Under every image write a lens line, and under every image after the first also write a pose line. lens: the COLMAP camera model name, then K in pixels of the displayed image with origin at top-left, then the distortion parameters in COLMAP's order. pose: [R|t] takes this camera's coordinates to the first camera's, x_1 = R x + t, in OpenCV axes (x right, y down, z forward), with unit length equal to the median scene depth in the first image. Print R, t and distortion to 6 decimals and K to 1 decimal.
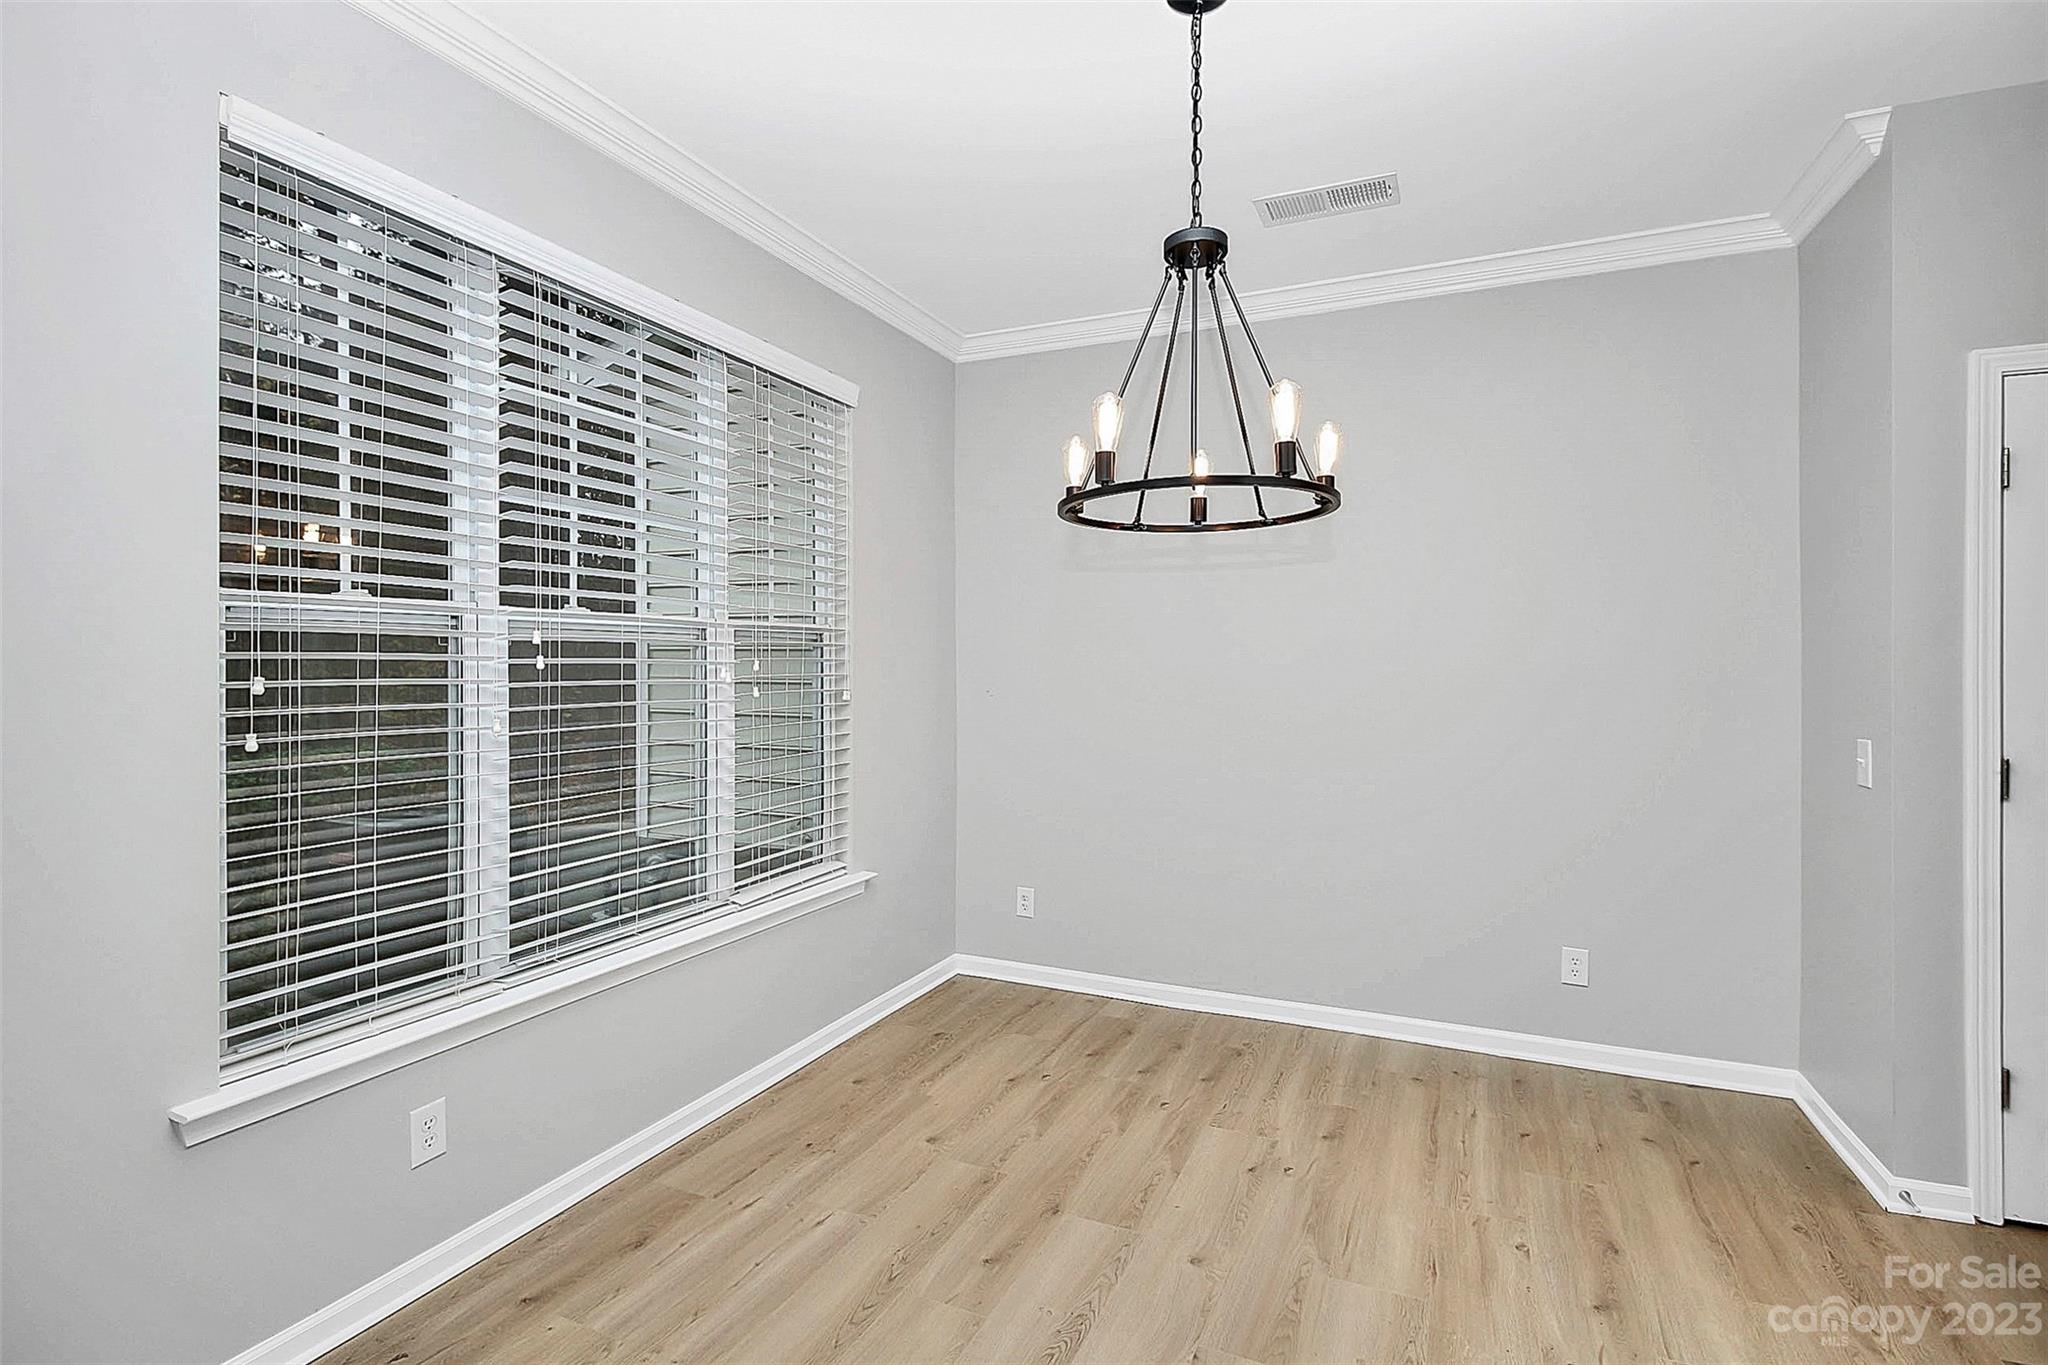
lens RADIAL K [[960.9, 0, 1017.4], [0, 960.9, 669.3], [0, 0, 1]] dist [0.013684, 0.000141]
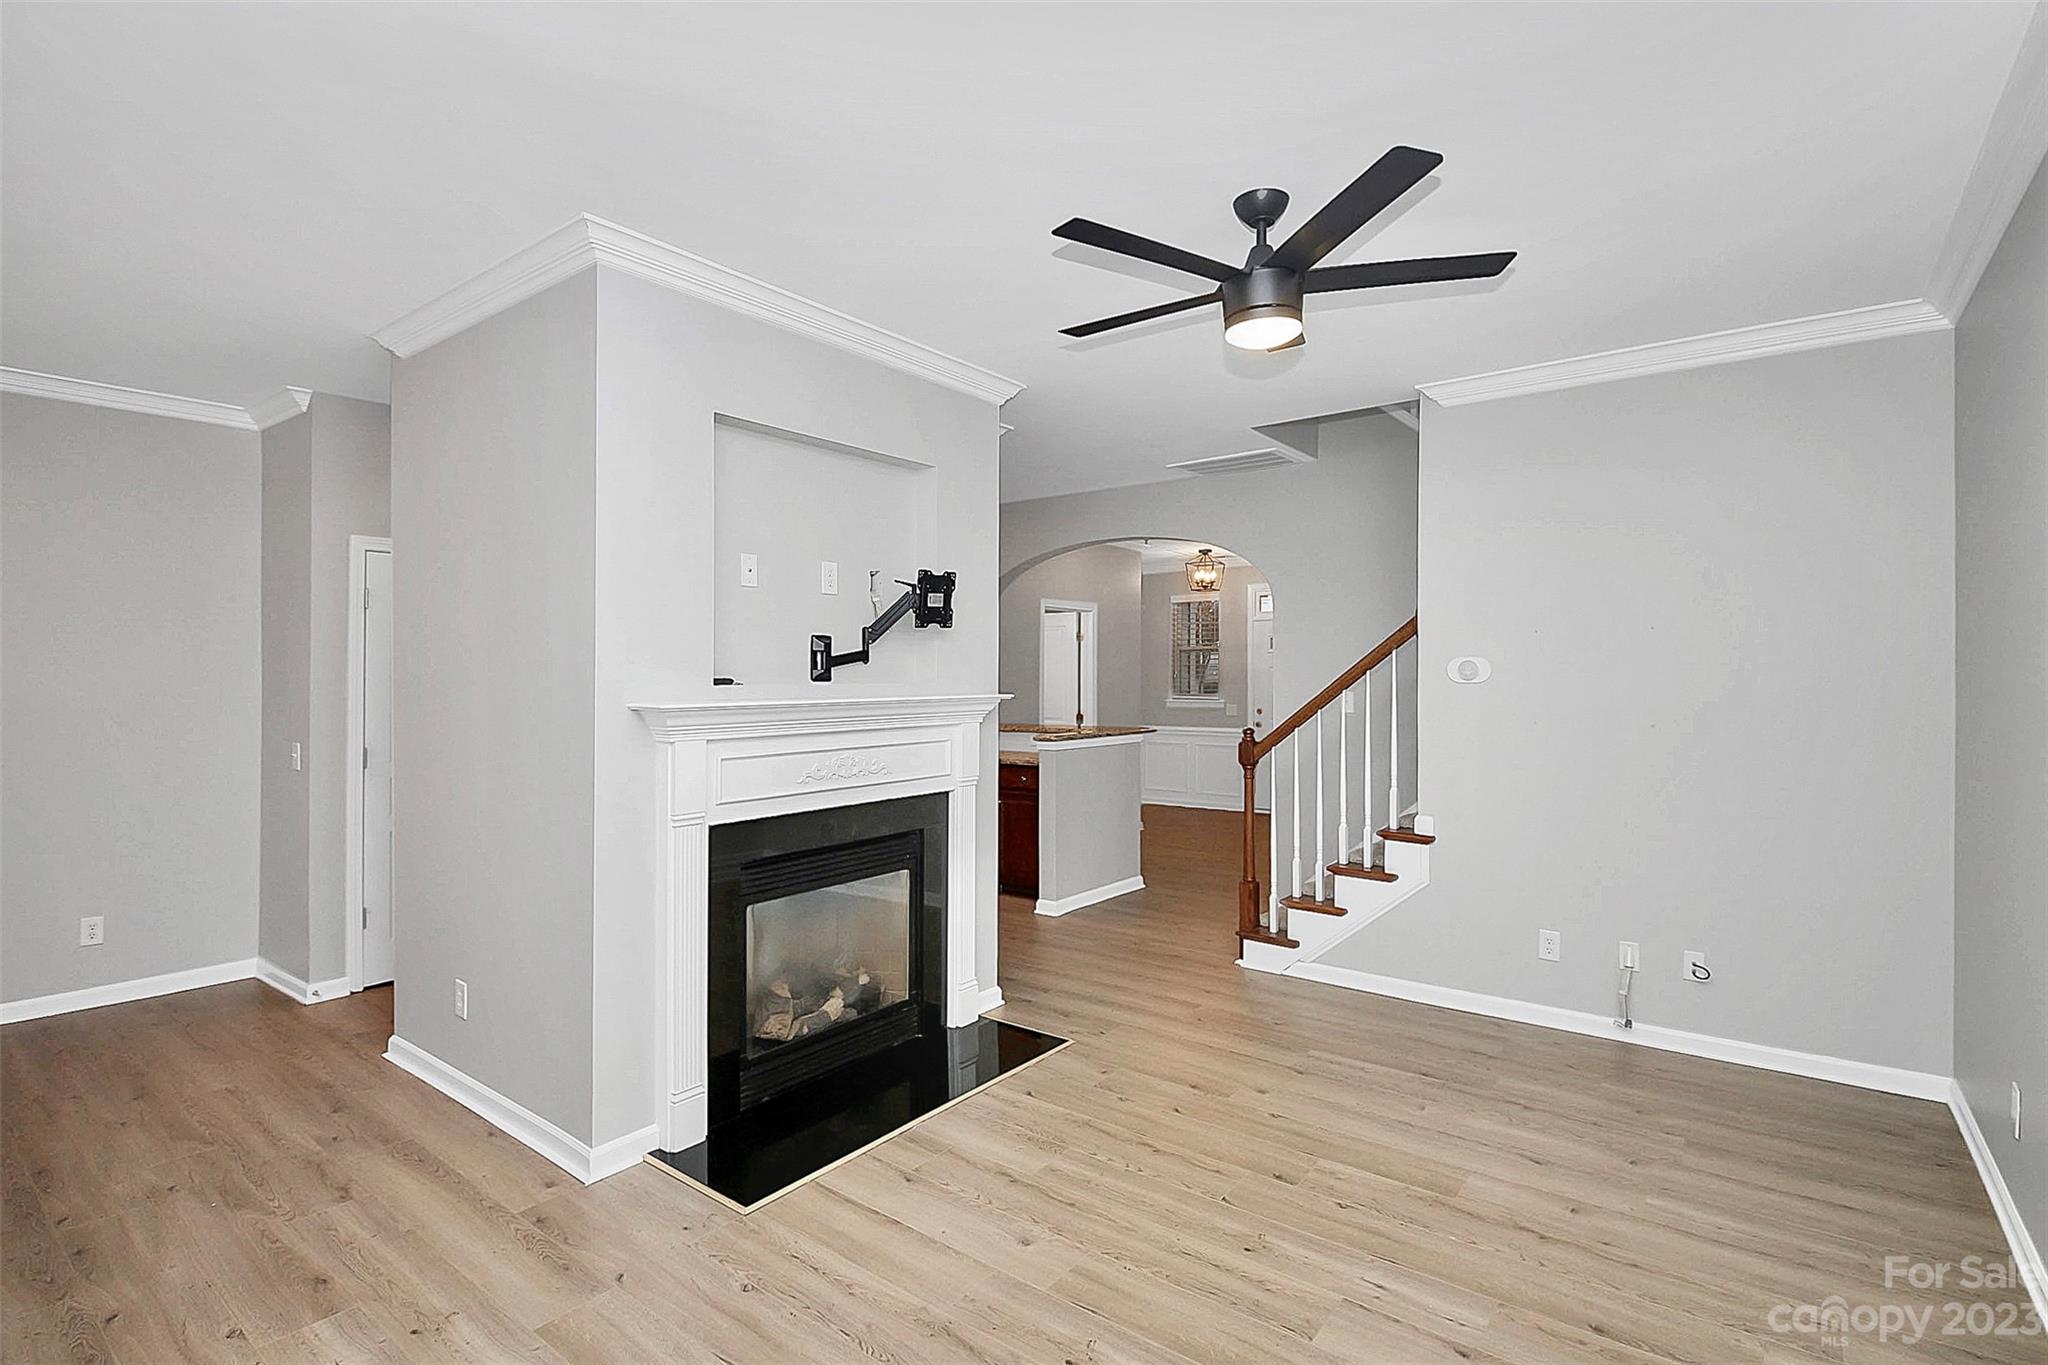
lens RADIAL K [[960.9, 0, 1021.8], [0, 960.9, 675.5], [0, 0, 1]] dist [0.013684, 0.000141]
pose [[0.245822, 0.000761, 0.969315, -0.501547], [-0.003759, 0.999993, 0.000168, -0.056003], [-0.969308, -0.003685, 0.245823, -0.694636]]
